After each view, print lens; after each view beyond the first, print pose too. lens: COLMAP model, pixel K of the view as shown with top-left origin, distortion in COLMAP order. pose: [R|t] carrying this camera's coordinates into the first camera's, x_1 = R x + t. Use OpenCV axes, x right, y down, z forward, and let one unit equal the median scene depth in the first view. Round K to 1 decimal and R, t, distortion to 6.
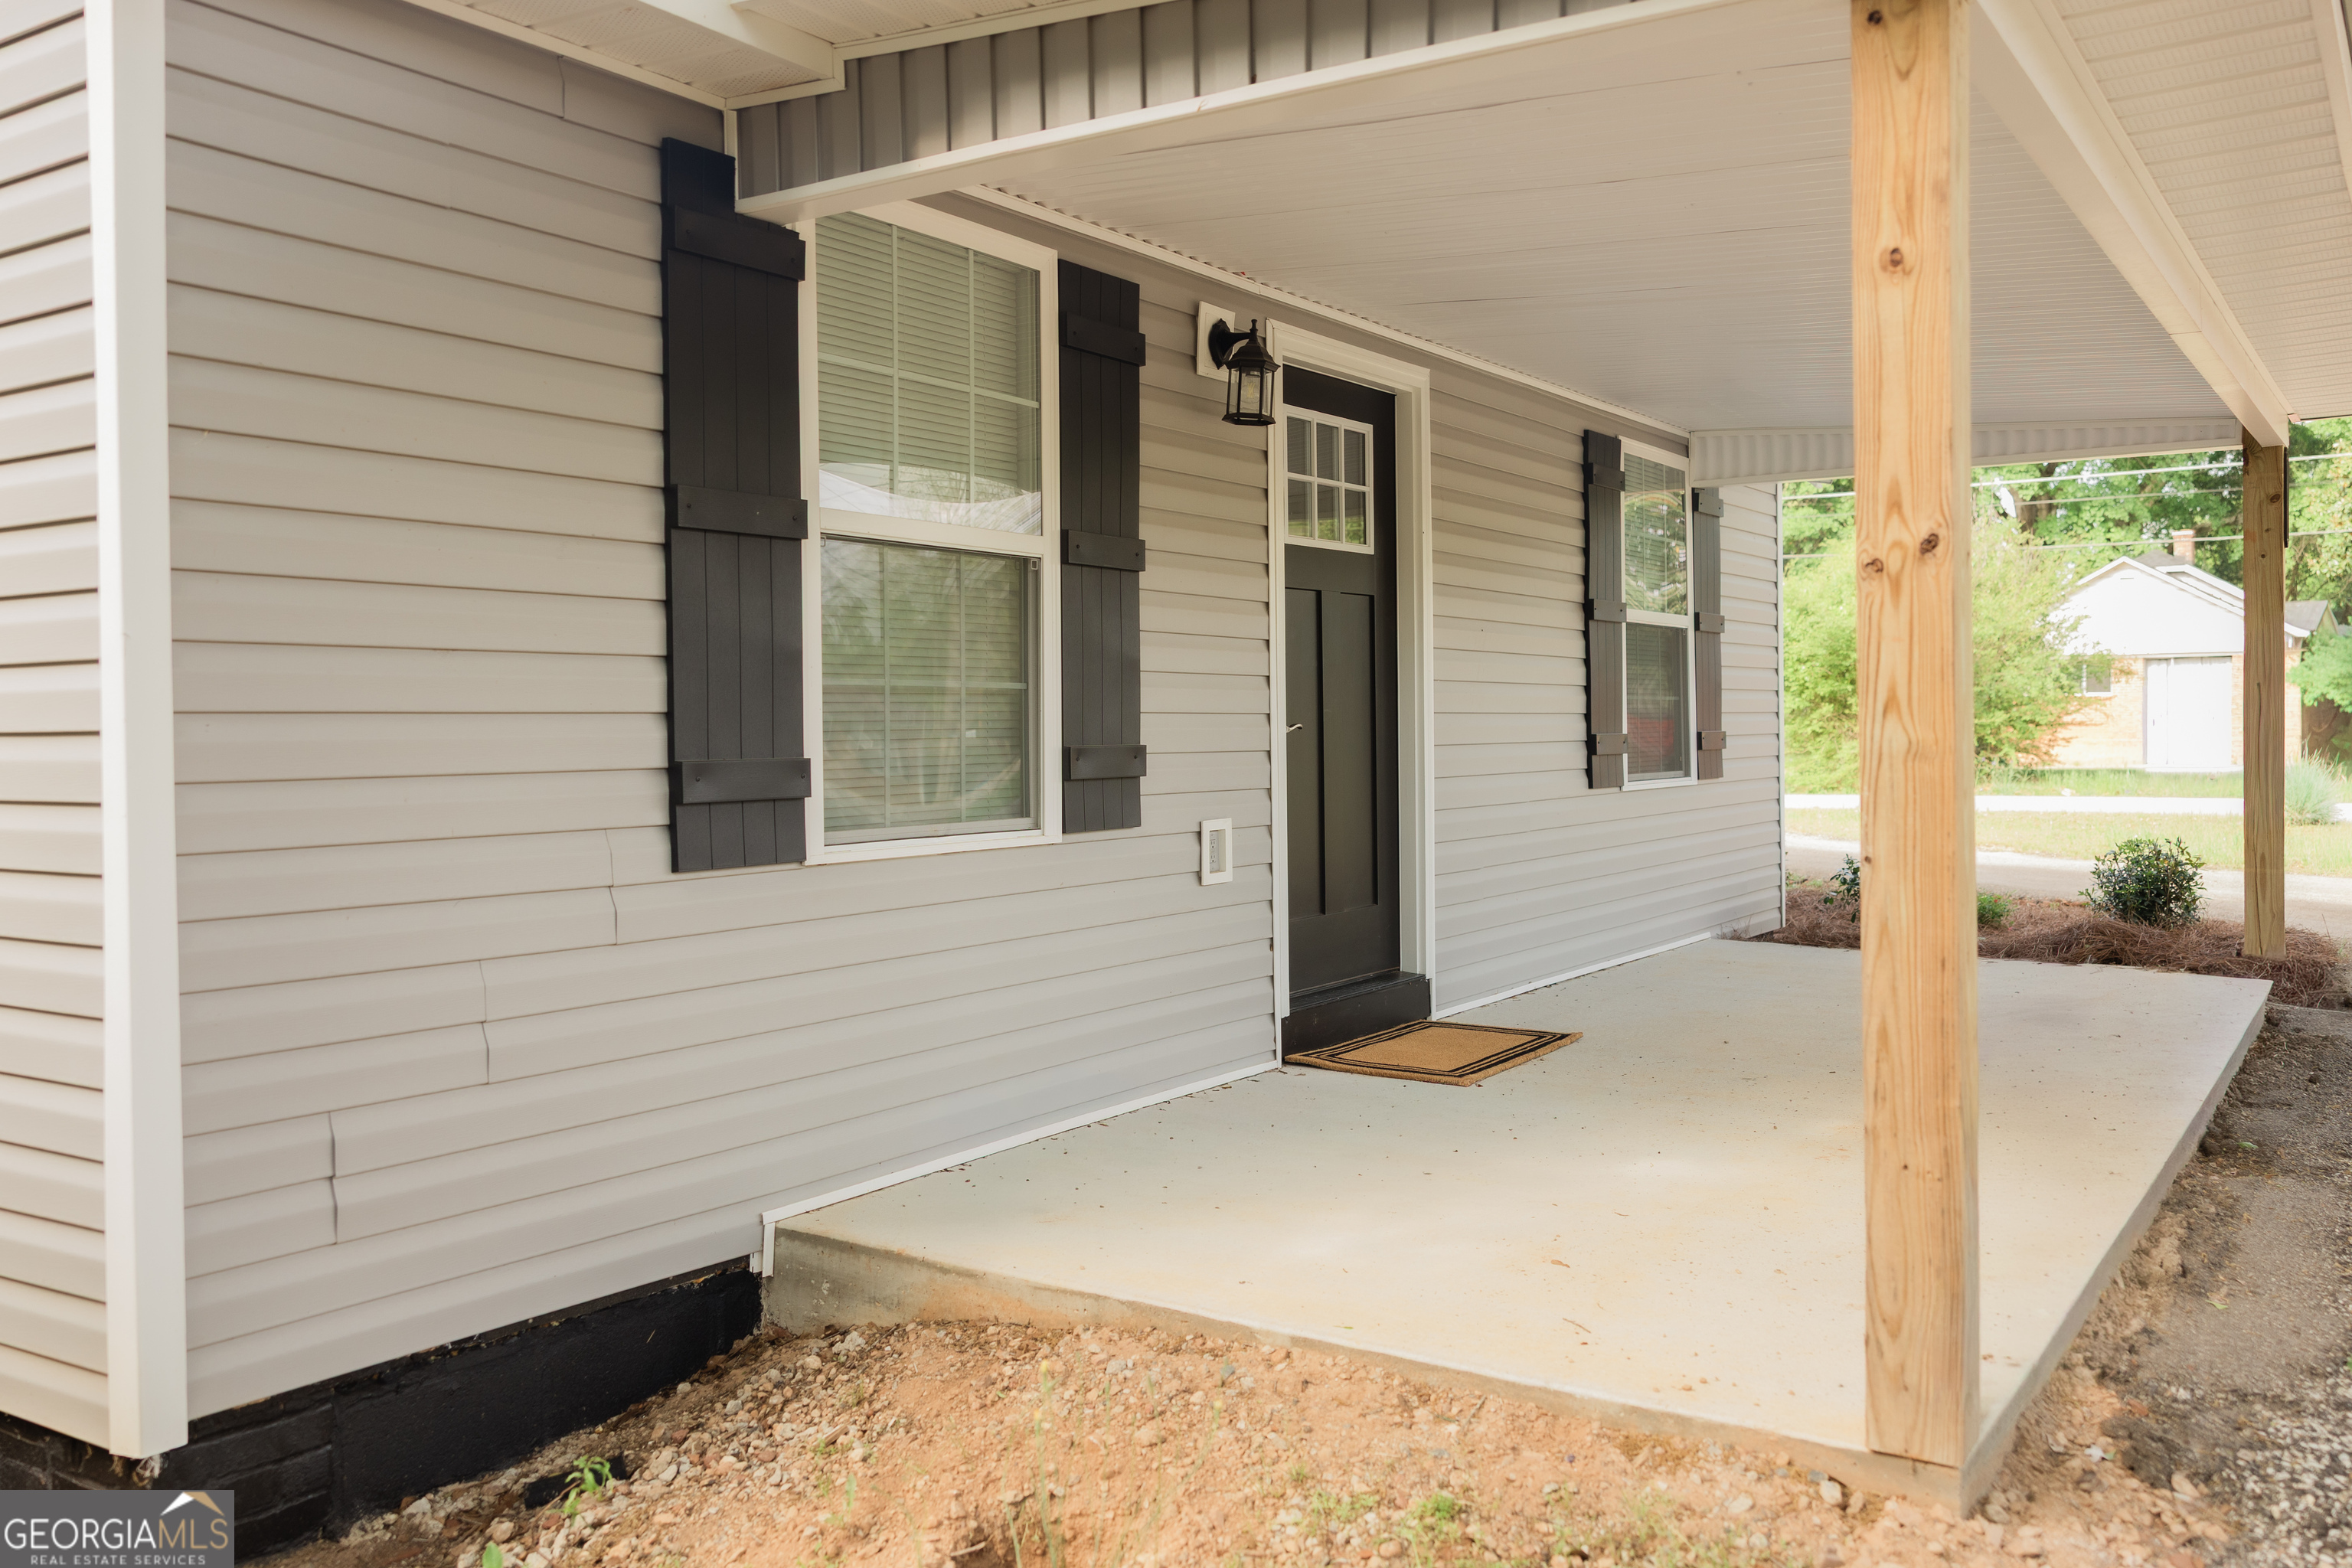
lens RADIAL K [[1903.0, 0, 1198.4], [0, 1903.0, 721.6], [0, 0, 1]] dist [0.004698, 0.004152]
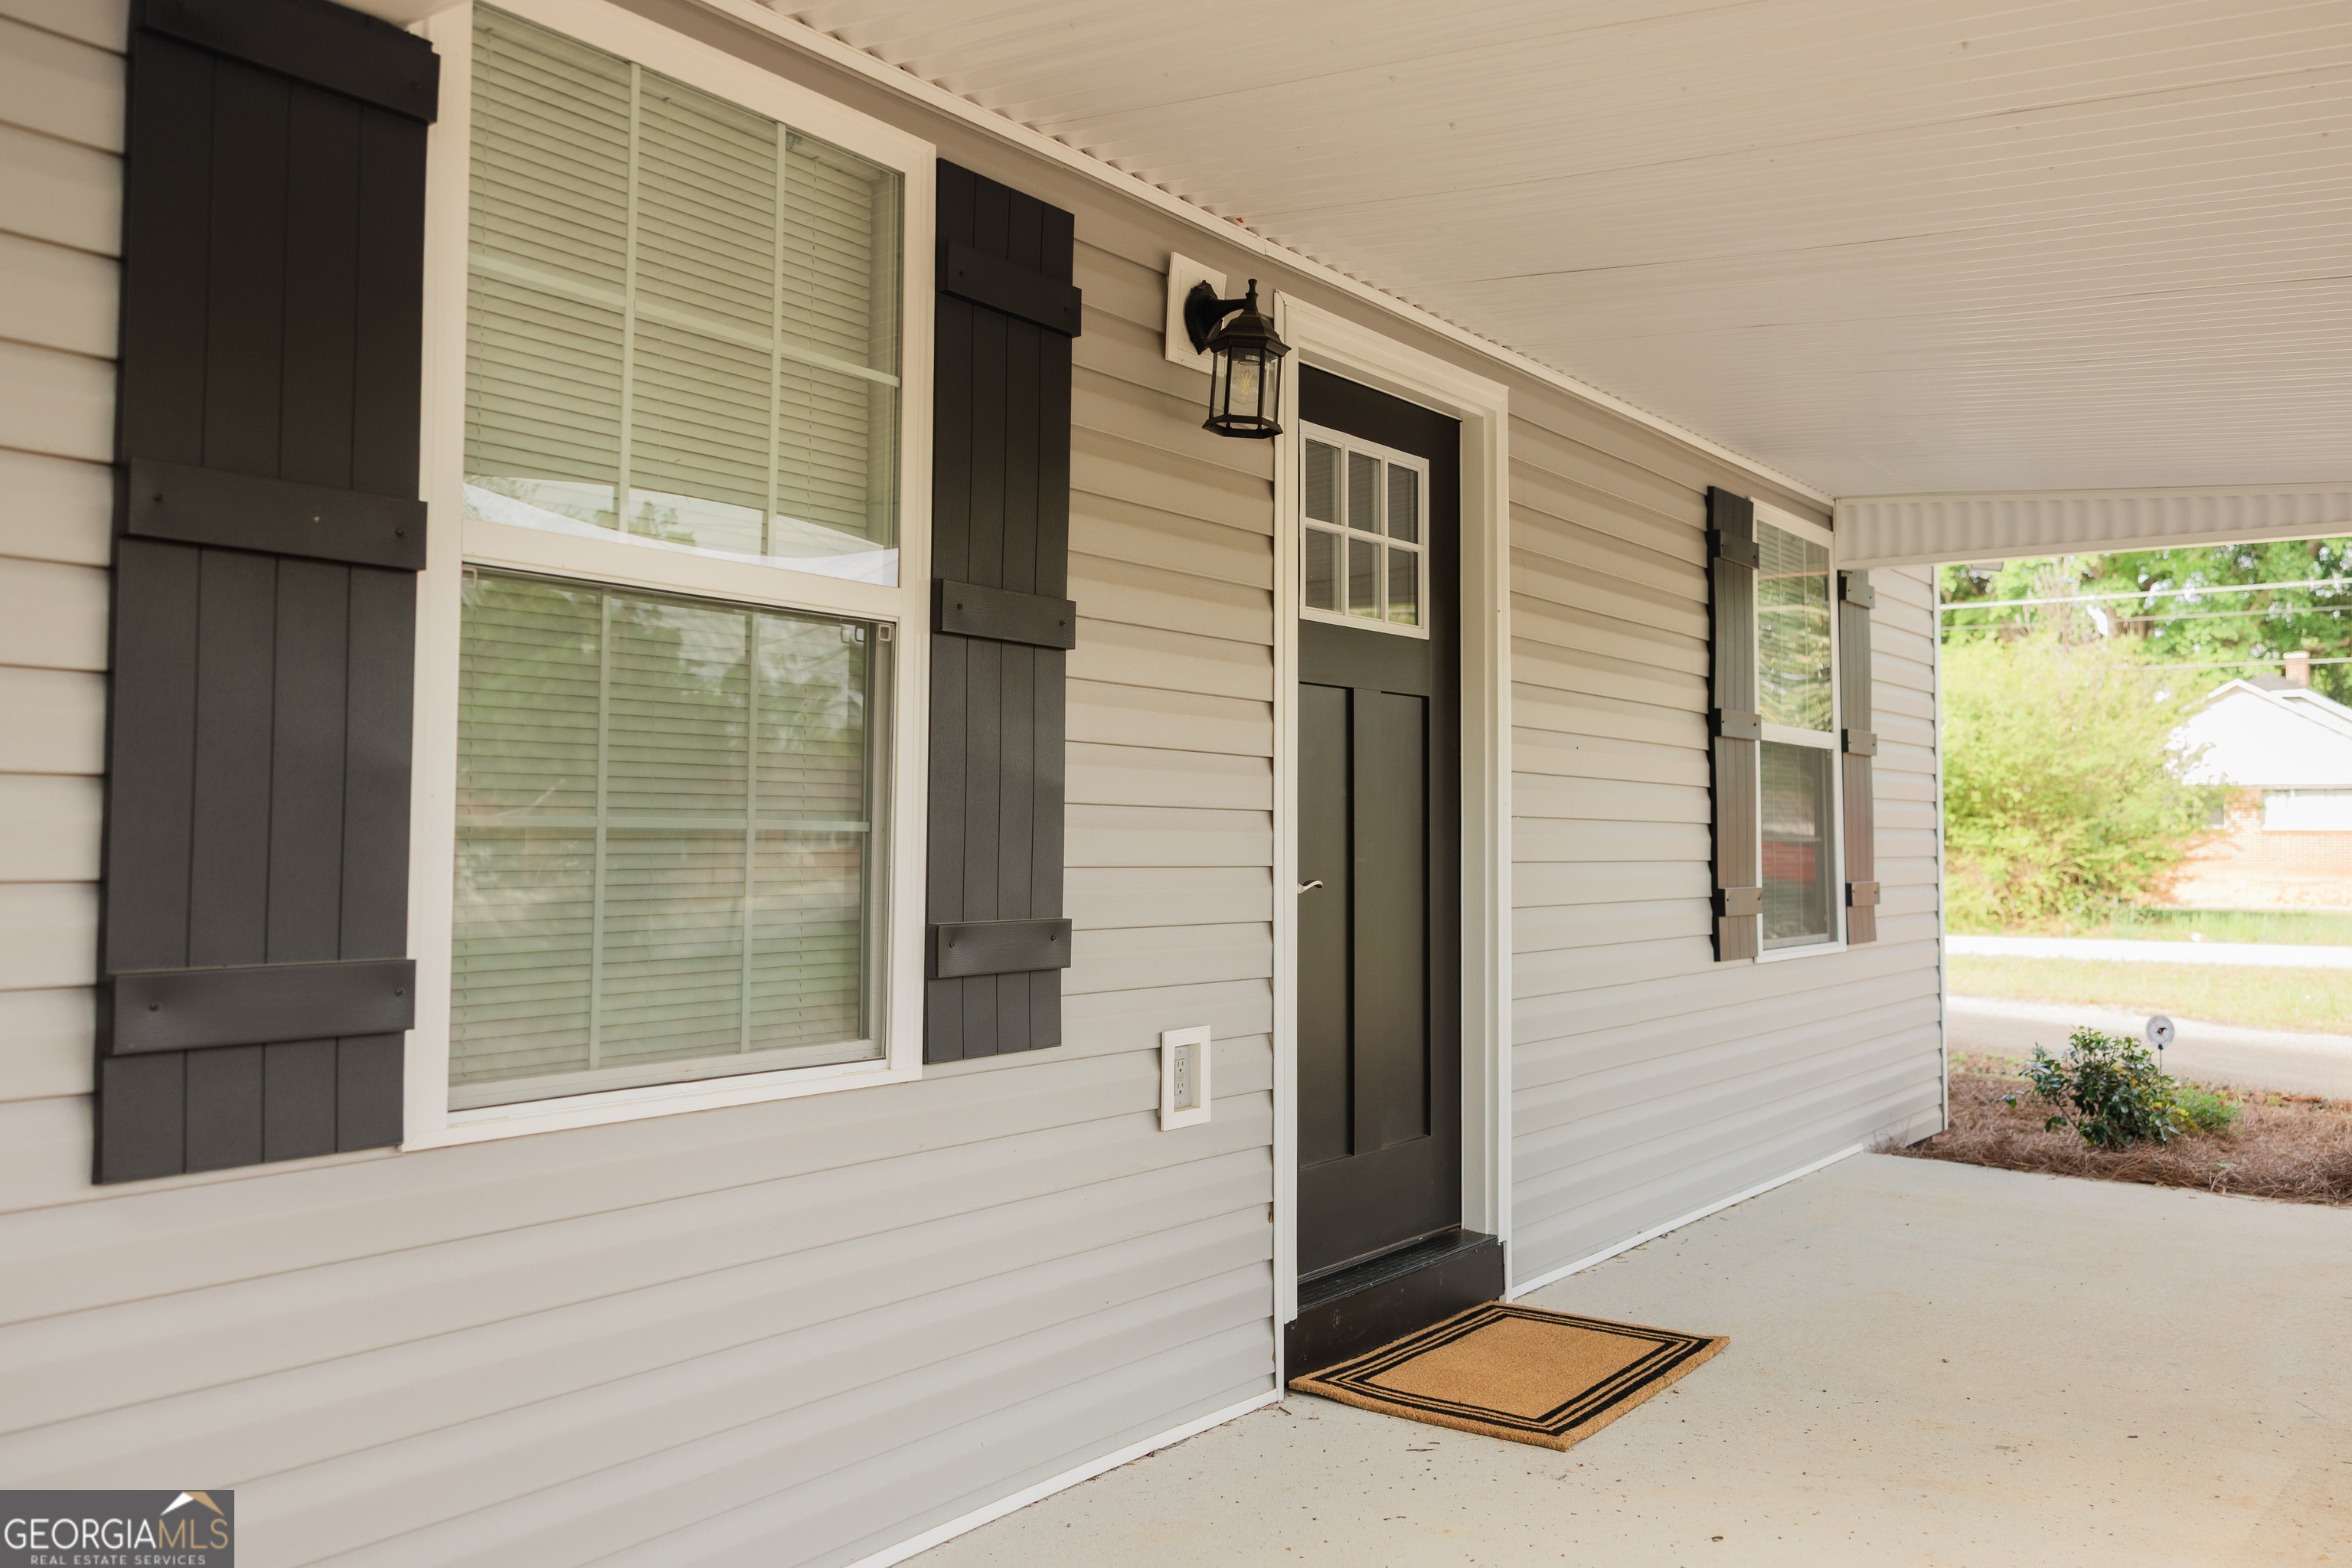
lens RADIAL K [[1958.4, 0, 1196.4], [0, 1958.4, 727.1], [0, 0, 1]] dist [0.003574, 0.005645]
pose [[0.999570, 0.013459, -0.026042, 0.030924], [-0.014914, 0.998291, -0.056500, -0.015461], [0.025237, 0.056864, 0.998063, 0.334464]]
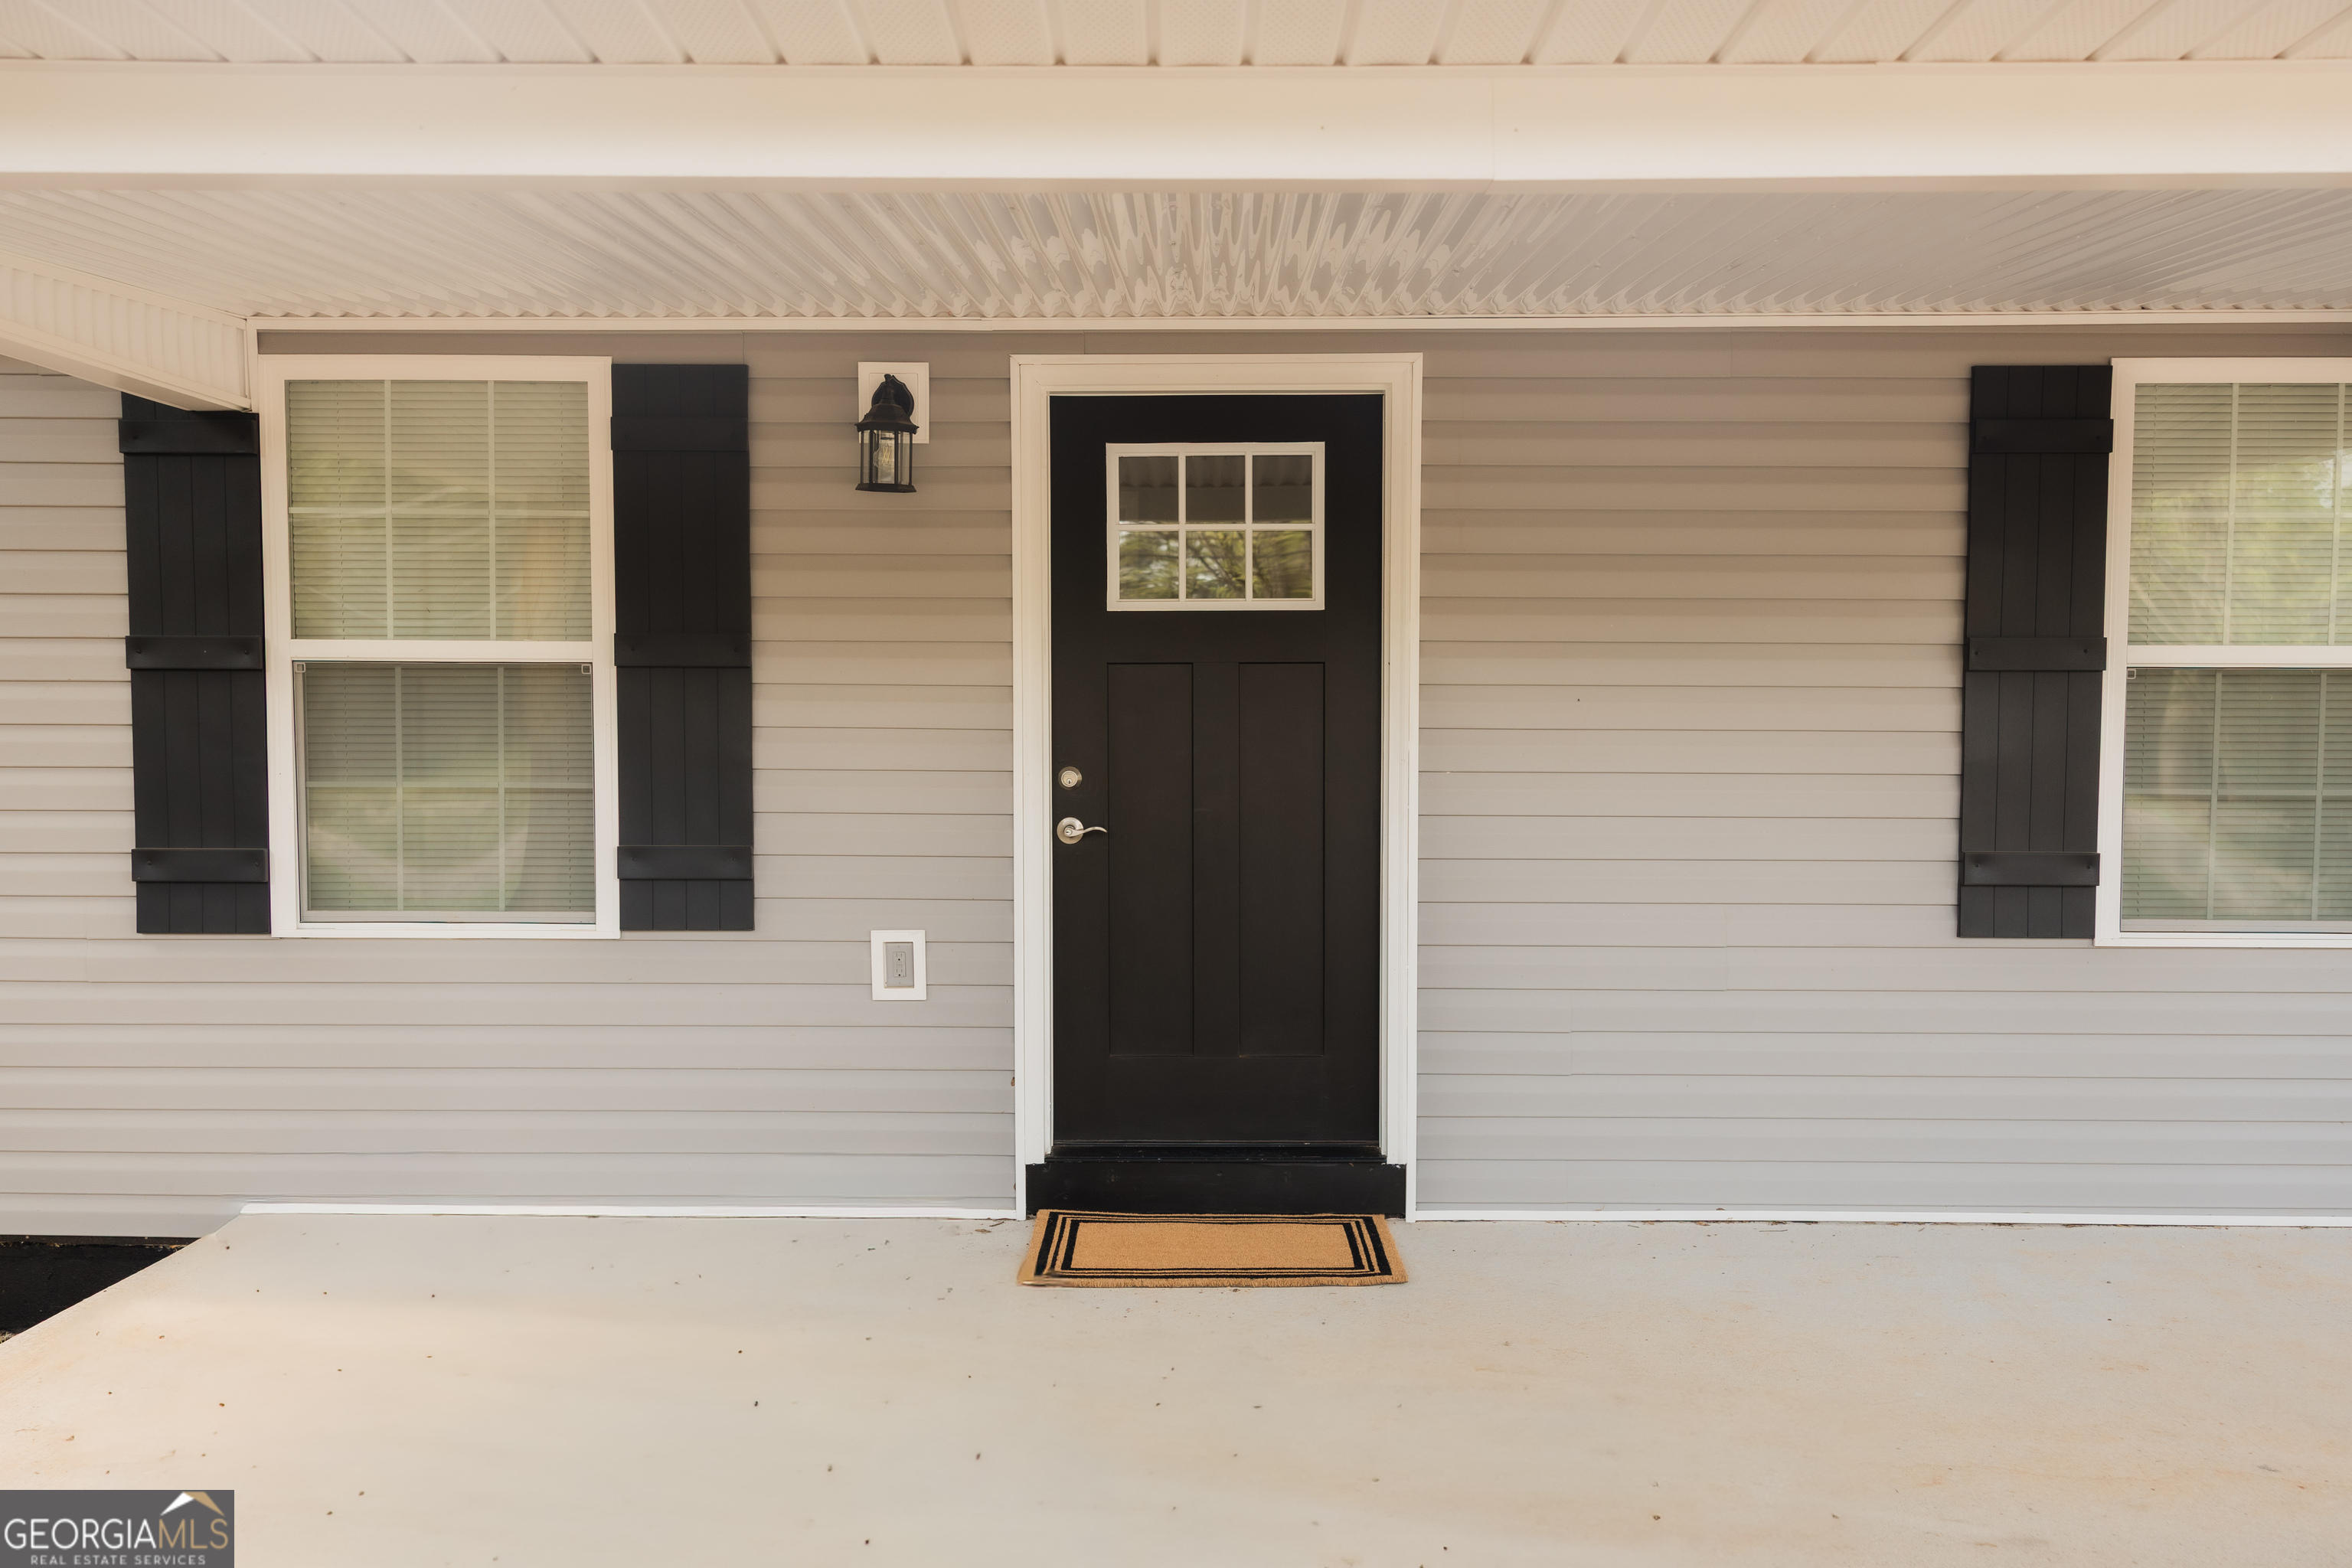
lens RADIAL K [[1847.2, 0, 1162.5], [0, 1847.2, 770.5], [0, 0, 1]] dist [0.002920, 0.005270]
pose [[0.541742, 0.048196, -0.839162, 0.862649], [-0.007867, 0.998602, 0.052274, -0.076247], [0.840508, -0.021718, 0.541364, 0.666163]]
